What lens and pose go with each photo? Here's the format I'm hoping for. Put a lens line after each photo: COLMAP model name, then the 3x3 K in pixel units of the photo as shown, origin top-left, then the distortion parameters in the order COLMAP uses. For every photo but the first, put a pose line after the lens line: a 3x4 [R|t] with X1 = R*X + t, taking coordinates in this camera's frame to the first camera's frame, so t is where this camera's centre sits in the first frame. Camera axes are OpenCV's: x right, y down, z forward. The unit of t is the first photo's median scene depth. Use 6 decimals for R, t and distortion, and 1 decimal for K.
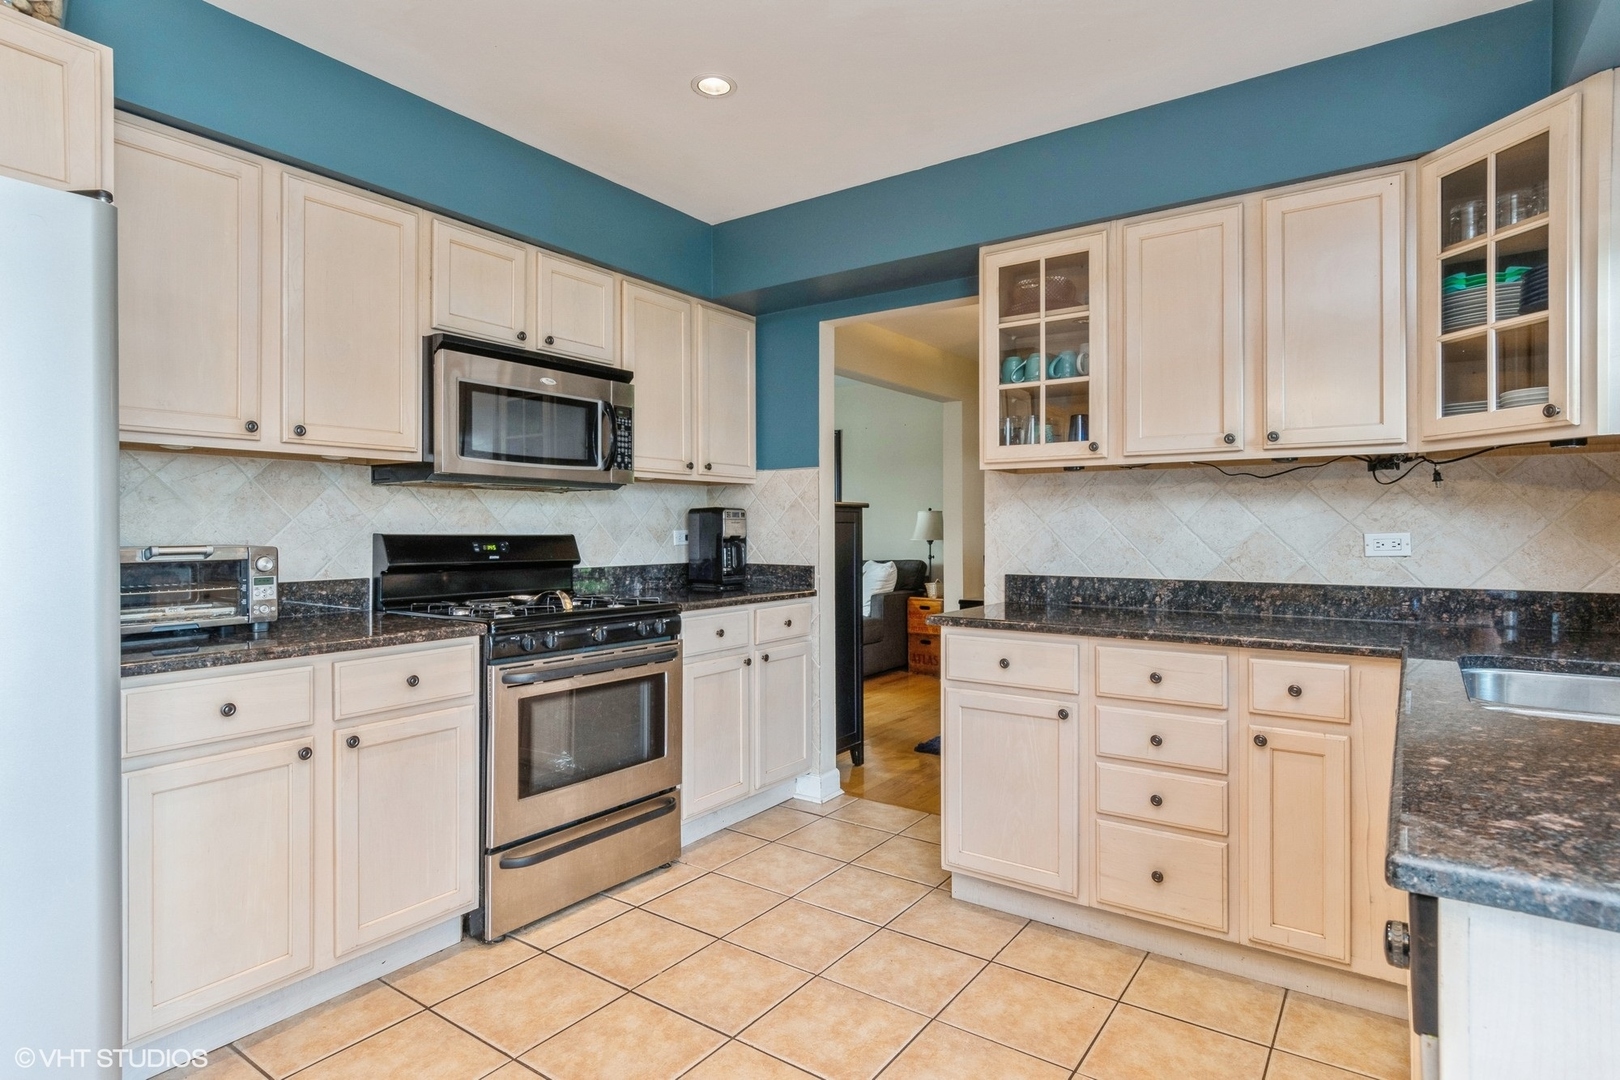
lens RADIAL K [[848.3, 0, 808.5], [0, 848.3, 523.9], [0, 0, 1]] dist [-0.003947, 0.000361]
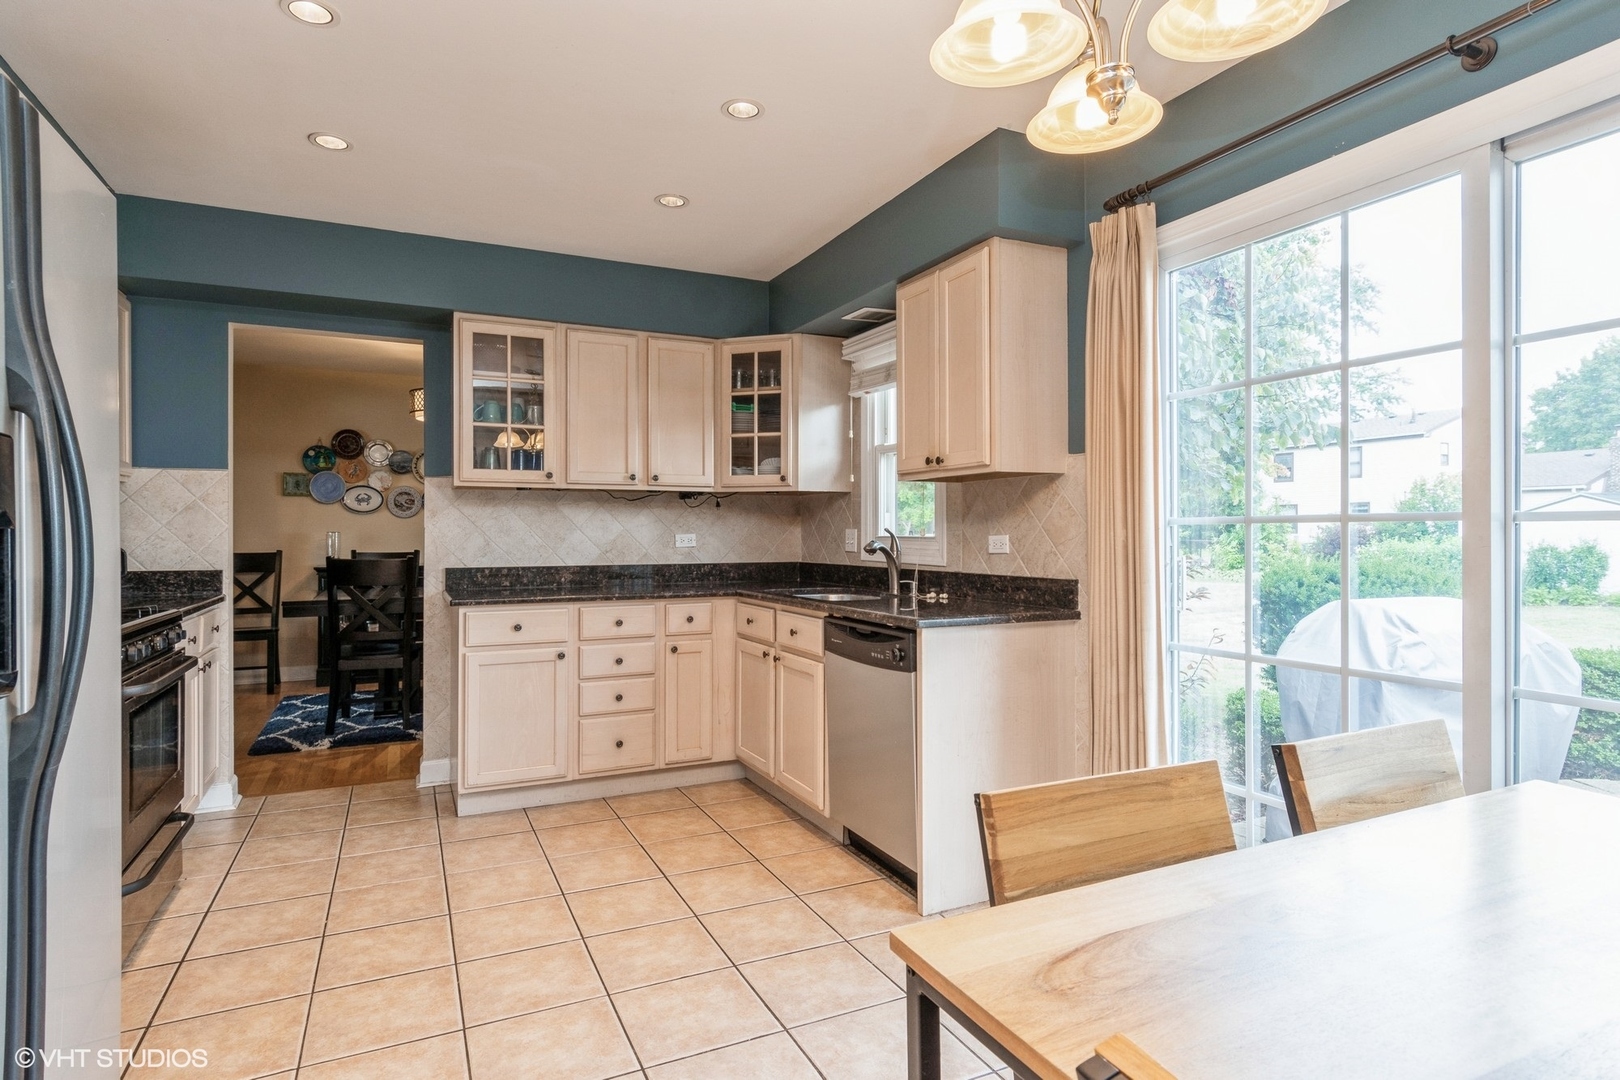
lens RADIAL K [[848.3, 0, 822.2], [0, 848.3, 533.5], [0, 0, 1]] dist [-0.003947, 0.000361]
pose [[0.475484, -0.001144, 0.879724, -0.783511], [-0.002743, 0.999992, 0.002783, 0.003705], [-0.879720, -0.003736, 0.475477, -0.113490]]
